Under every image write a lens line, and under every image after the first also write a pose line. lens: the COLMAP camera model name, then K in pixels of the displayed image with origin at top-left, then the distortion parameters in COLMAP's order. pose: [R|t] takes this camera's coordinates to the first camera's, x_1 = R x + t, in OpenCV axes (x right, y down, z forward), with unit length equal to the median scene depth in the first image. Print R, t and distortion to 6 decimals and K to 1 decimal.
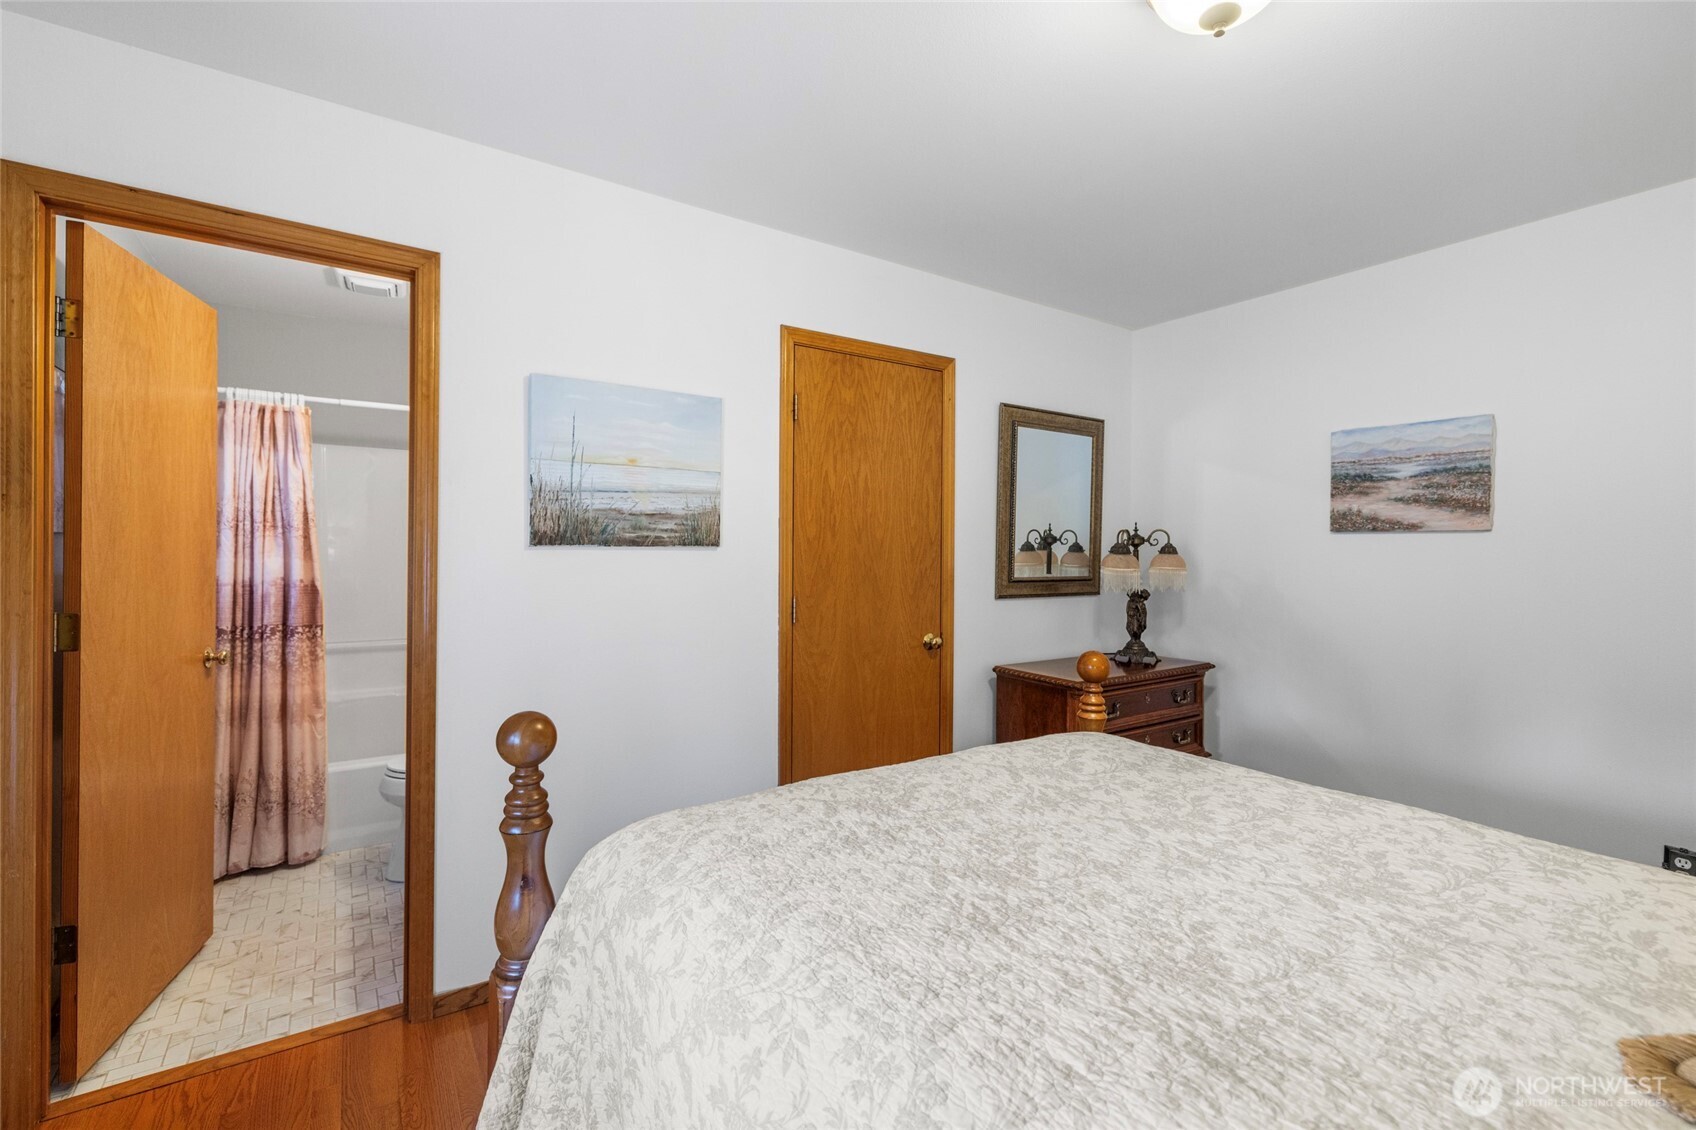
lens RADIAL K [[734.5, 0, 857.2], [0, 734.5, 553.1], [0, 0, 1]] dist [-0.000934, -0.000645]
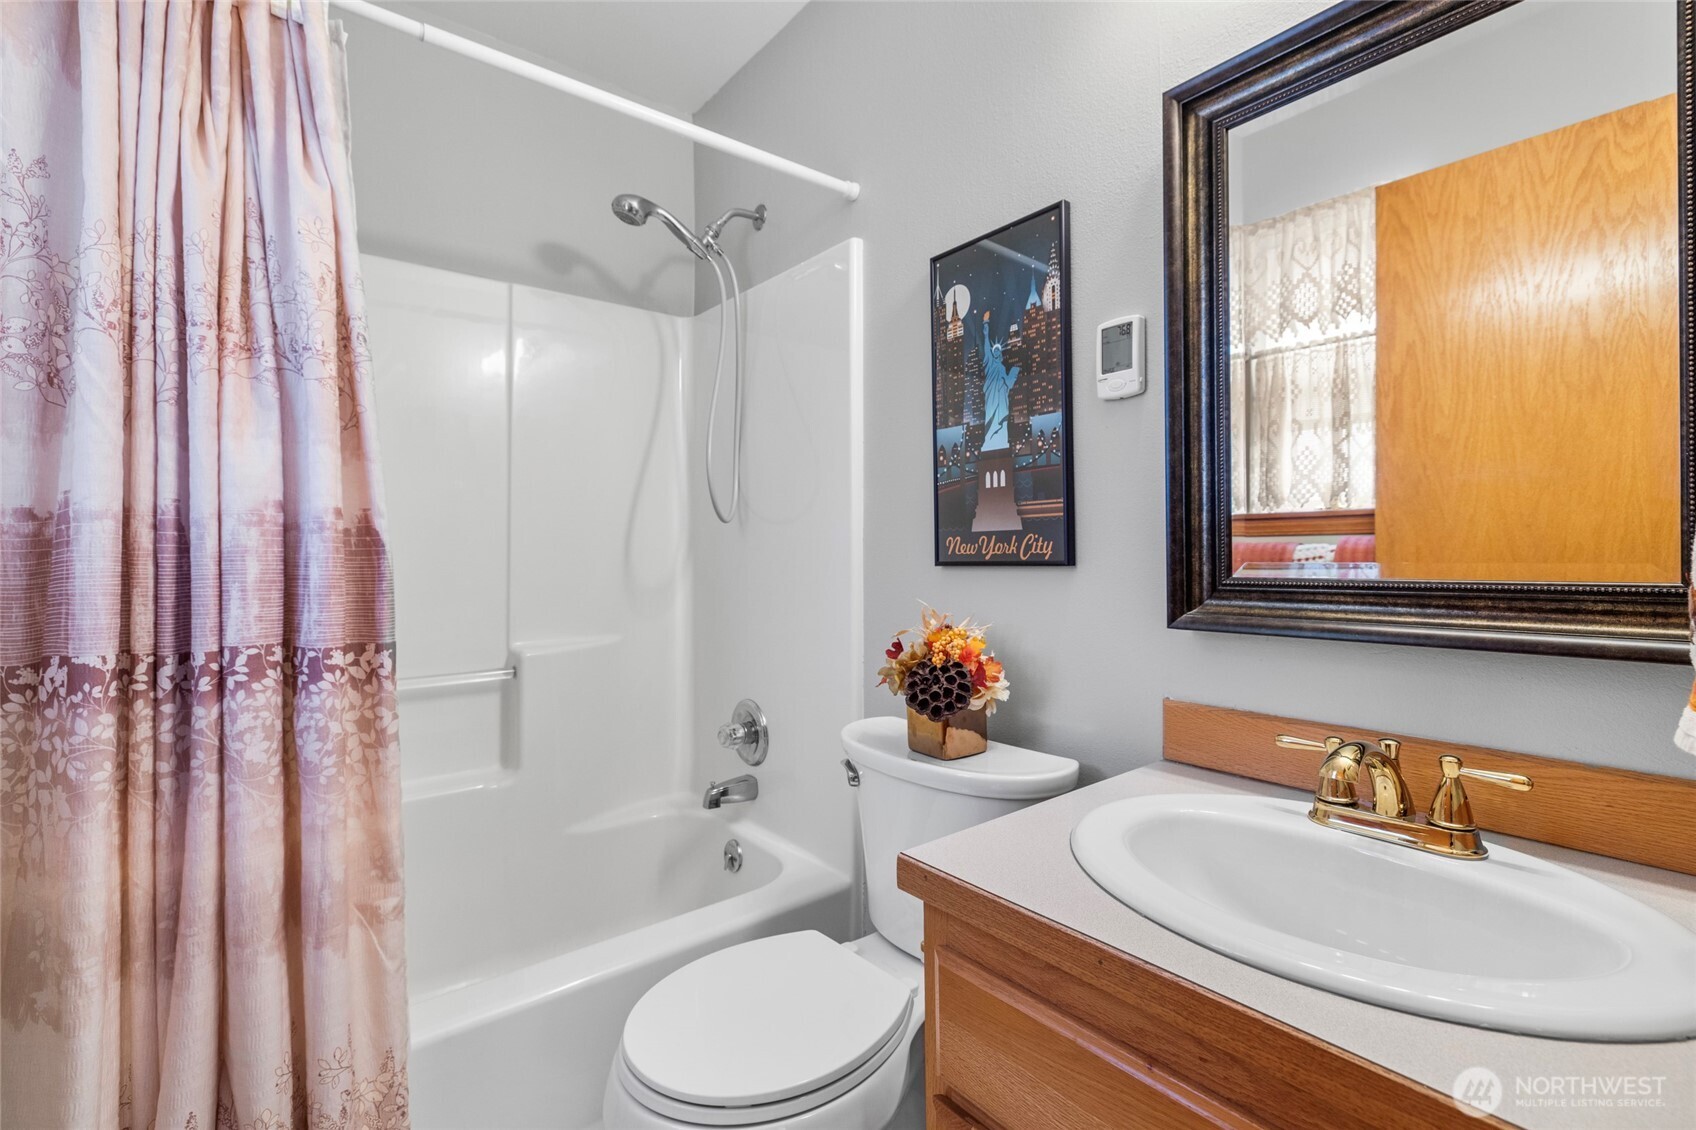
lens RADIAL K [[734.5, 0, 833.6], [0, 734.5, 561.3], [0, 0, 1]] dist [-0.000934, -0.000645]
pose [[0.997766, -0.016741, 0.064676, -0.562770], [0.016669, 0.999860, 0.001649, 0.063976], [-0.064694, -0.000567, 0.997905, 0.662251]]
